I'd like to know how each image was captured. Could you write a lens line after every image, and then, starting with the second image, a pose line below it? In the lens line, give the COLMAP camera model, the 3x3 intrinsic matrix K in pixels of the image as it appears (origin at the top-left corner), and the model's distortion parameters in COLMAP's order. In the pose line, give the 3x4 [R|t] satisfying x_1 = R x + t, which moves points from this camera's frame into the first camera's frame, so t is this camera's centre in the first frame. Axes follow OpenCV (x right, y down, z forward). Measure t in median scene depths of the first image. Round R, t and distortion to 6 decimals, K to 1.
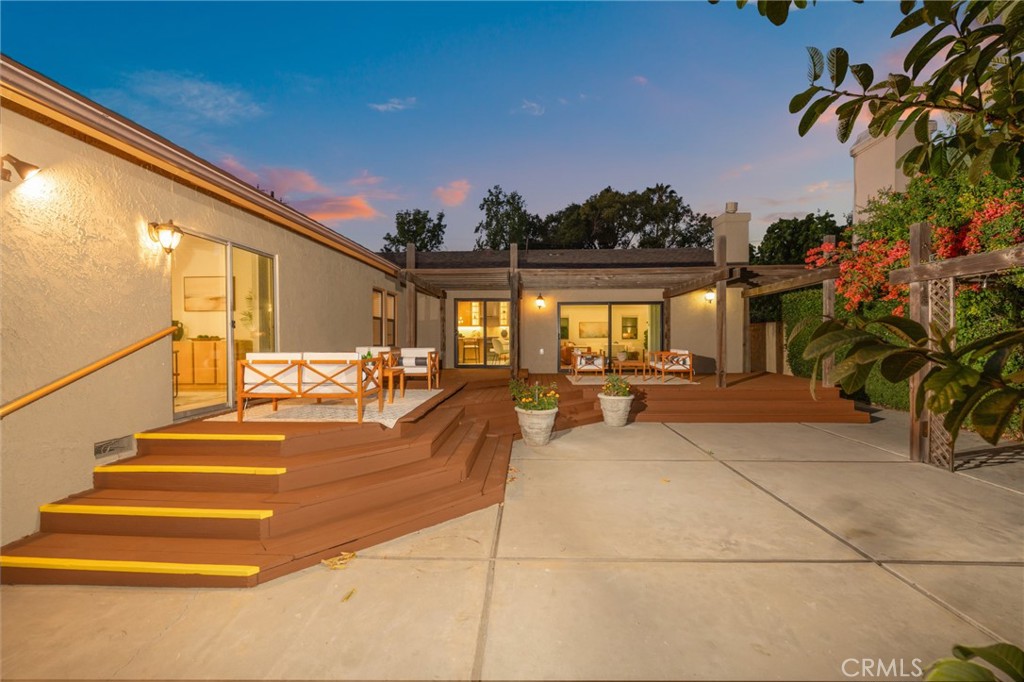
lens RADIAL K [[424.0, 0, 512.0], [0, 424.0, 341.0], [0, 0, 1]] dist [0.000411, -0.000048]
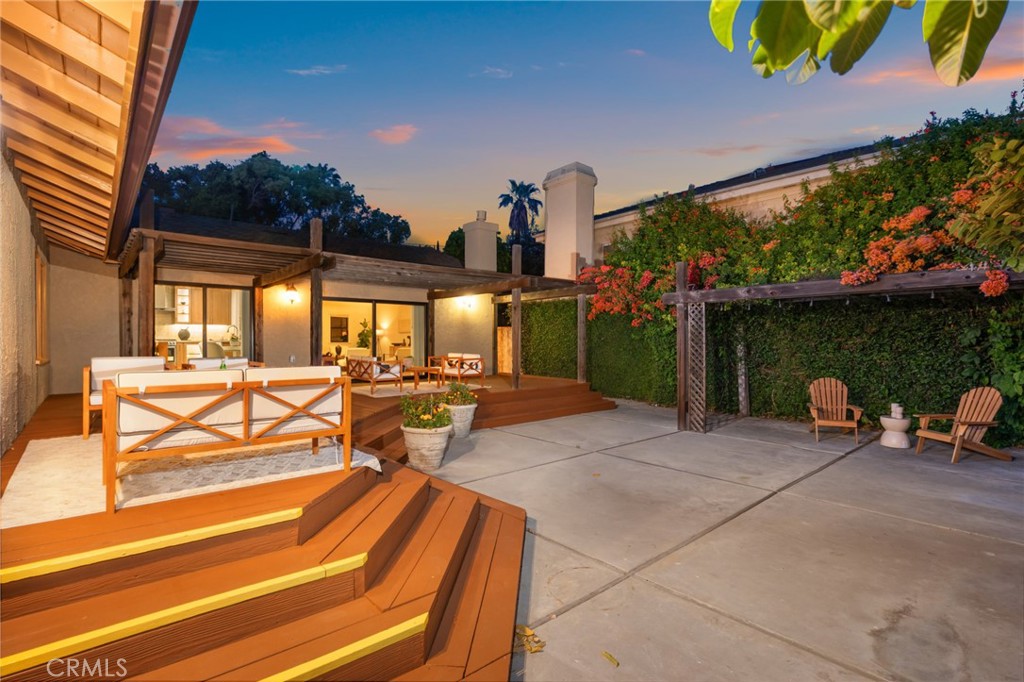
lens RADIAL K [[484.1, 0, 512.0], [0, 484.1, 341.0], [0, 0, 1]] dist [-0.003065, -0.000176]
pose [[0.729379, 0.002334, 0.684106, -0.152770], [0.002261, 0.999980, -0.005822, -0.001460], [-0.684106, 0.005793, 0.729360, 0.058230]]
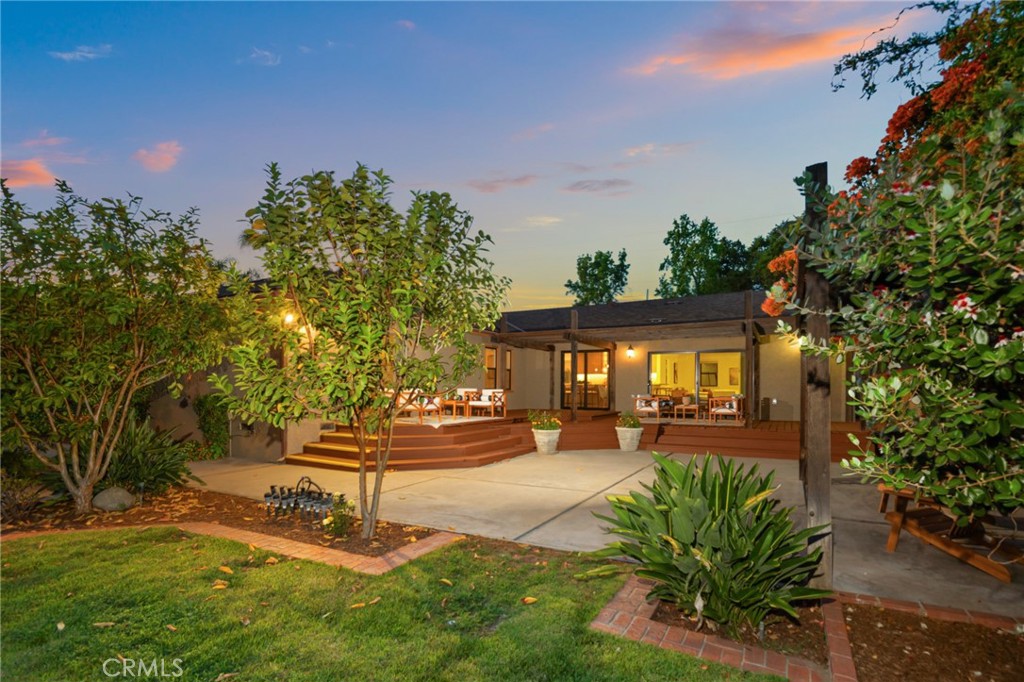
lens RADIAL K [[477.7, 0, 510.4], [0, 477.7, 402.9], [0, 0, 1]] dist [-0.000692, -0.000093]
pose [[0.896409, 0.021409, -0.442710, 0.220126], [-0.009235, 0.999518, 0.029636, 0.005250], [0.443132, -0.022478, 0.896175, -0.179045]]
